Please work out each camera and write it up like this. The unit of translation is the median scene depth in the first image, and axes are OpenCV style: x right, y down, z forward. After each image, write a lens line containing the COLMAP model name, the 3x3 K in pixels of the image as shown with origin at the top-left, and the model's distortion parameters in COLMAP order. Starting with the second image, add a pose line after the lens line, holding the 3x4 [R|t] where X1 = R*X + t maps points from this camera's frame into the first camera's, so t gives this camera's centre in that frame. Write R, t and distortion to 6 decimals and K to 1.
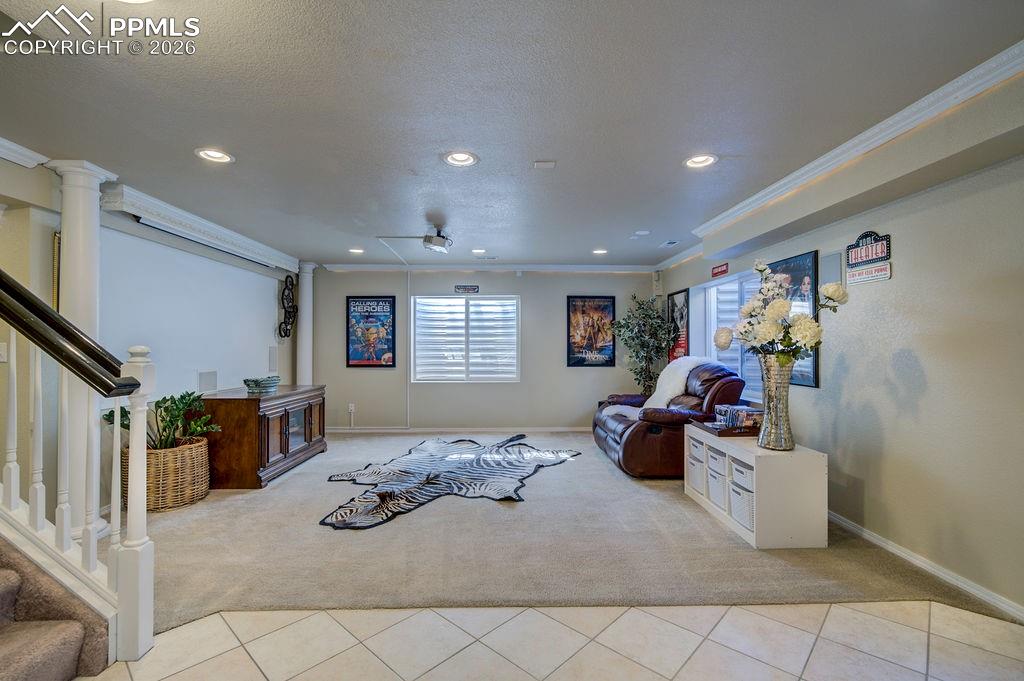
lens RADIAL K [[468.1, 0, 513.6], [0, 468.1, 342.5], [0, 0, 1]] dist [0.000030, -0.000006]
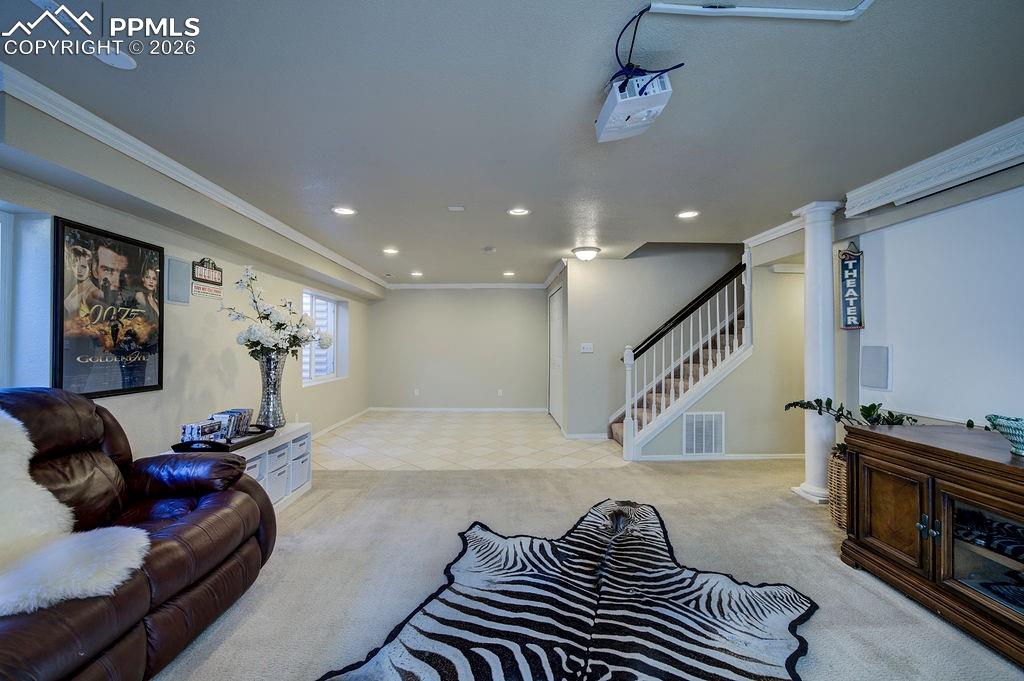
lens RADIAL K [[413.4, 0, 512.2], [0, 413.4, 340.5], [0, 0, 1]] dist [0.000000, -0.000006]
pose [[-0.999998, -0.000587, -0.002071, -0.074034], [-0.000559, 0.999909, -0.013461, 0.005993], [0.002079, -0.013459, -0.999907, 1.817748]]
